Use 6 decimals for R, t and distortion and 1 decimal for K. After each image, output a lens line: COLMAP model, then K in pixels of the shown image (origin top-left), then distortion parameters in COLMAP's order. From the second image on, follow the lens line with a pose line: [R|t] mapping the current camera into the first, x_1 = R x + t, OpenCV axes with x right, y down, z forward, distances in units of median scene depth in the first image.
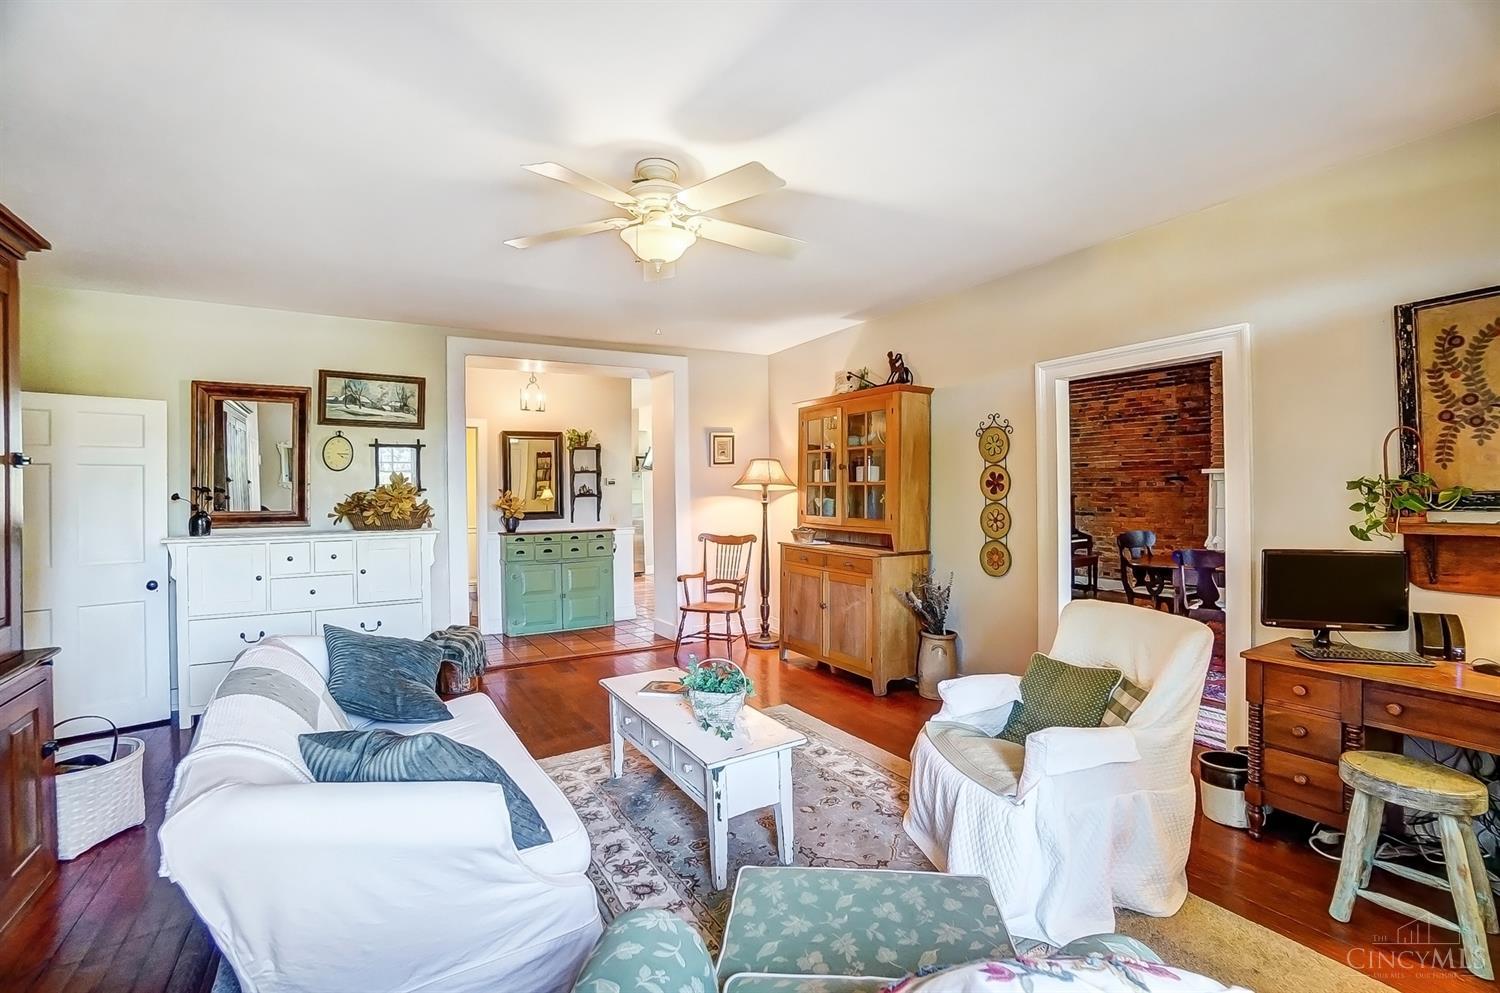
lens RADIAL K [[662.8, 0, 755.6], [0, 662.8, 493.3], [0, 0, 1]] dist [-0.052482, 0.000075]
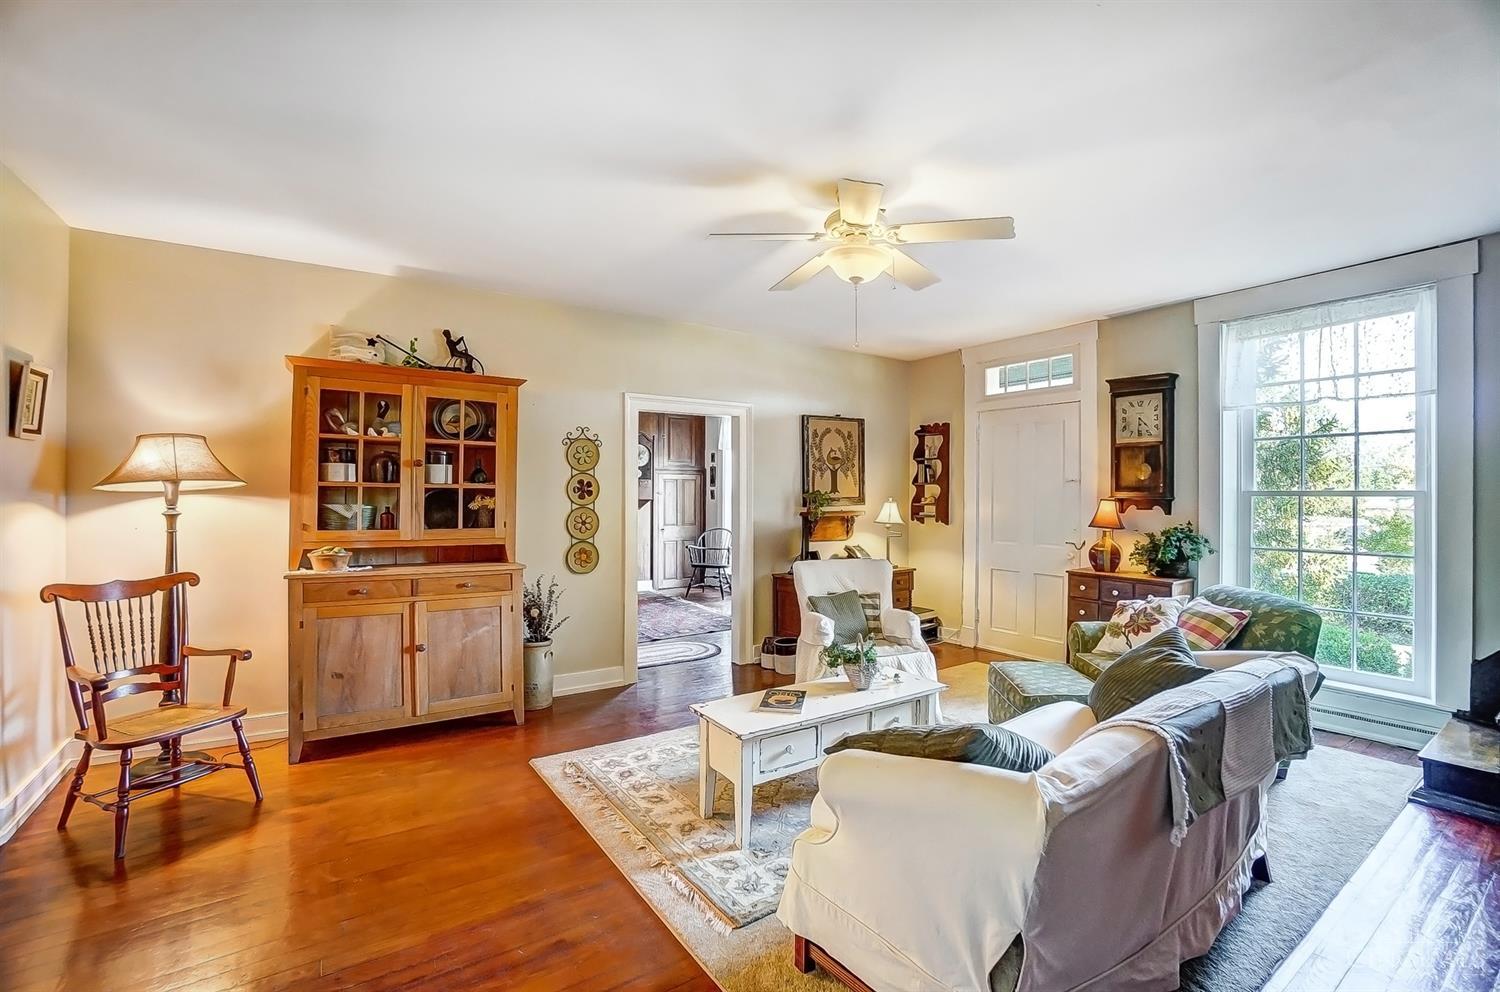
lens RADIAL K [[662.8, 0, 755.6], [0, 662.8, 492.8], [0, 0, 1]] dist [-0.052482, 0.000075]
pose [[-0.059157, 0.014462, 0.998144, -0.690081], [-0.000036, 0.999895, -0.014490, 0.005574], [-0.998249, -0.000893, -0.059150, 0.697699]]
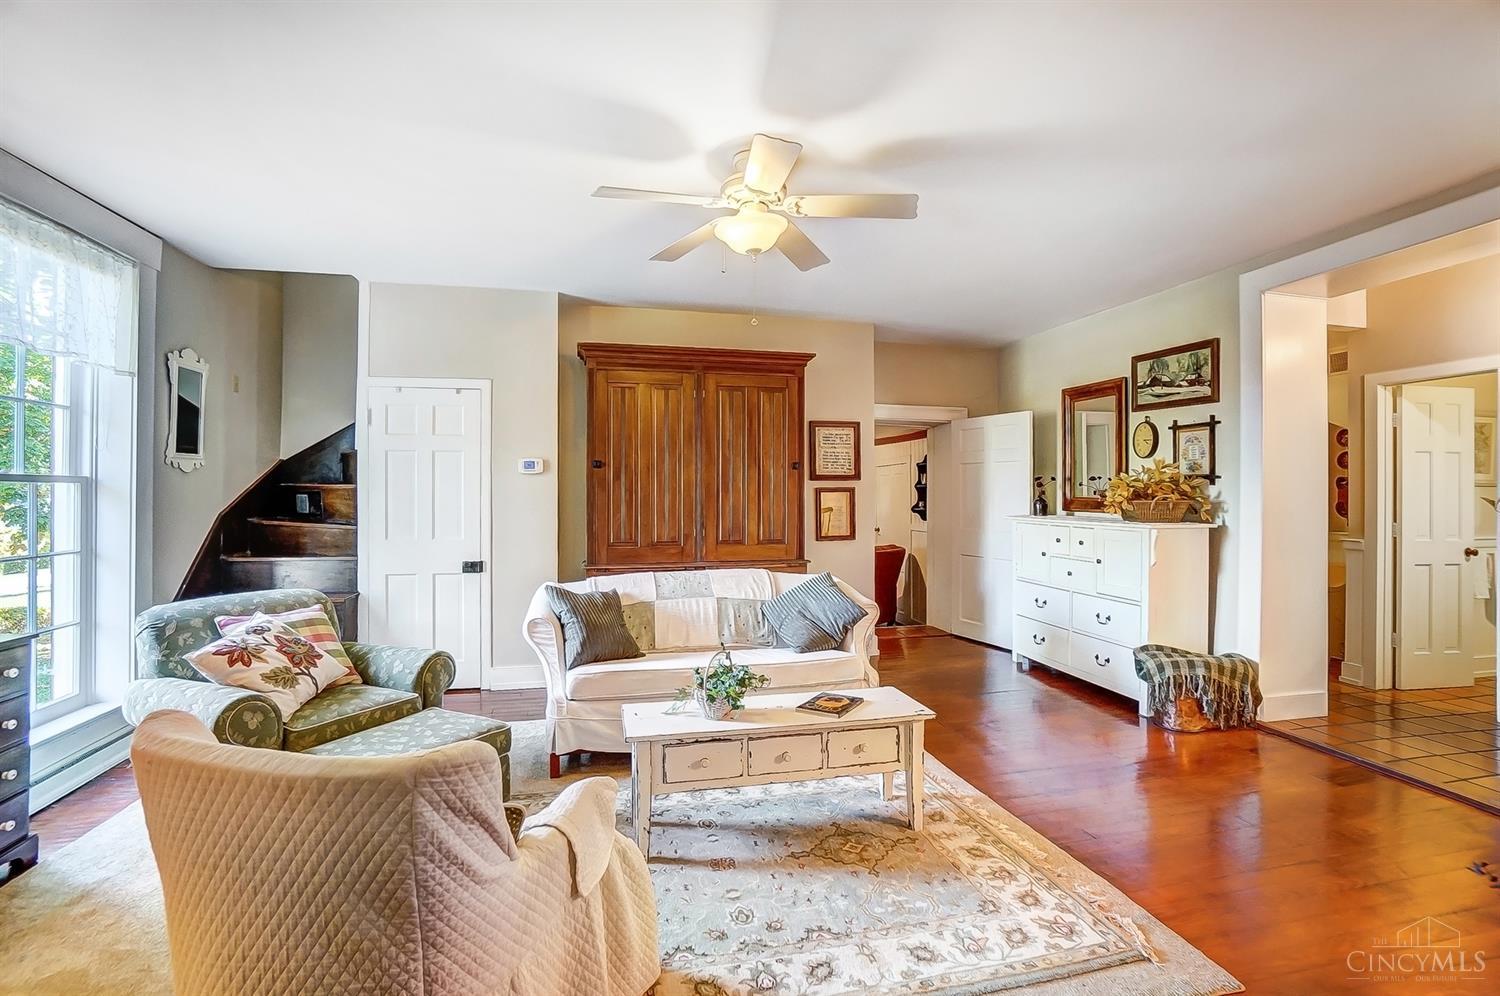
lens RADIAL K [[680.5, 0, 750.0], [0, 680.5, 498.0], [0, 0, 1]] dist [-0.034062, 0.000288]
pose [[-0.314345, 0.023241, -0.949024, 0.481460], [0.000698, 0.999706, 0.024251, -0.000209], [0.949309, 0.006961, -0.314269, 0.750611]]
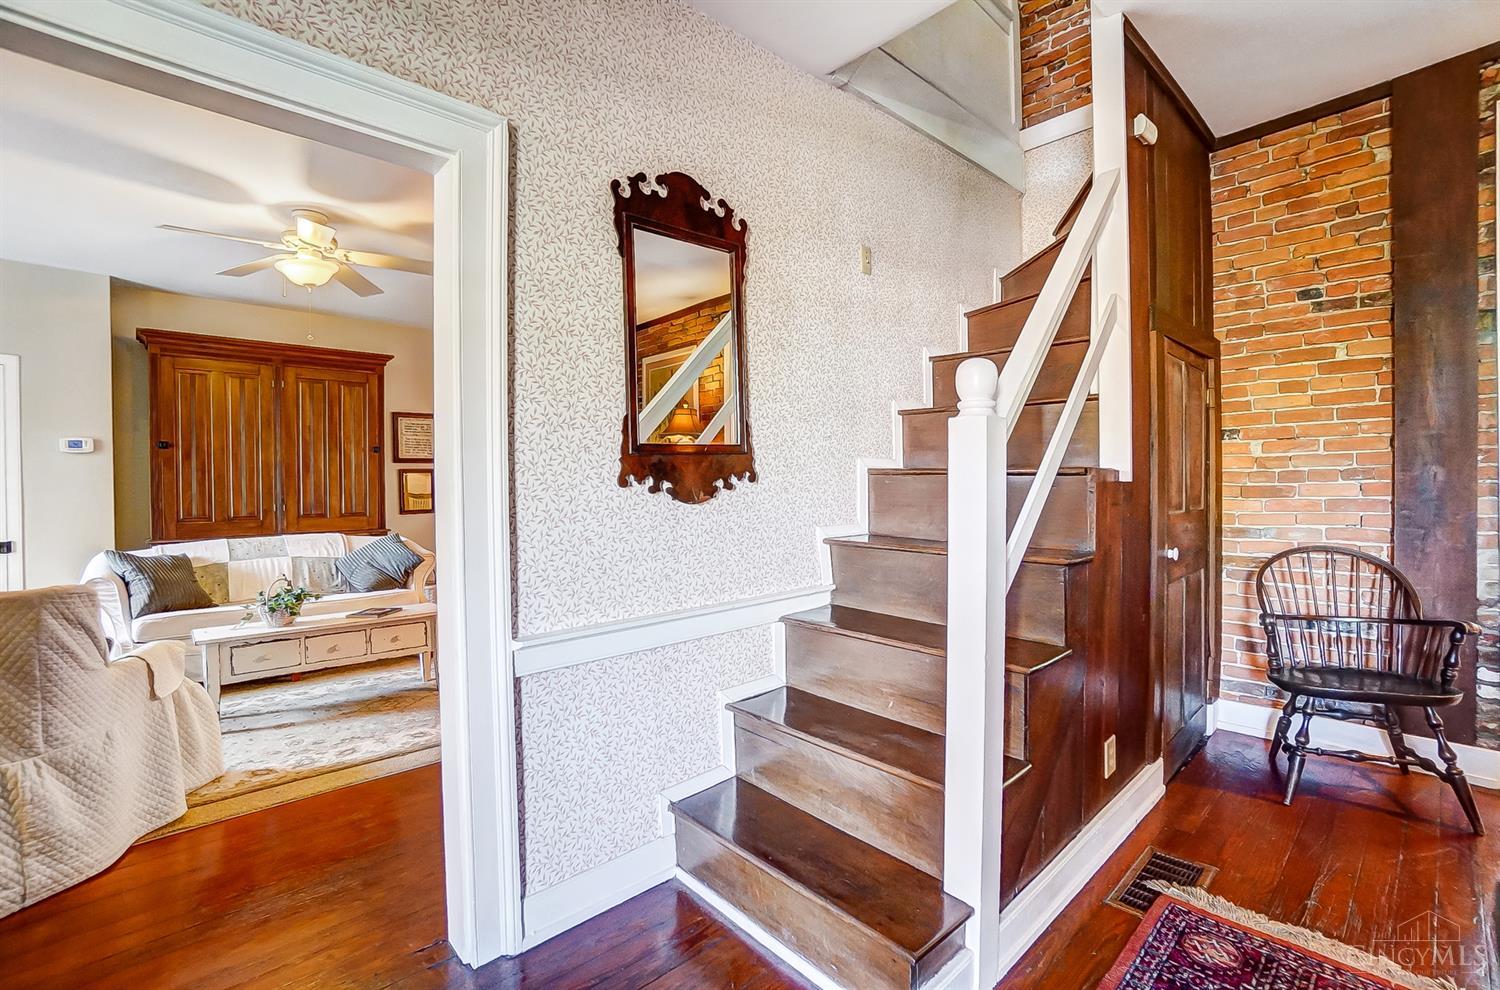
lens RADIAL K [[663.5, 0, 750.0], [0, 663.5, 495.0], [0, 0, 1]] dist [-0.053807, 0.019963]
pose [[0.200173, 0.028740, -0.979339, 0.773690], [0.000279, 0.999568, 0.029391, 0.023974], [0.979760, -0.006157, 0.200079, 0.921228]]
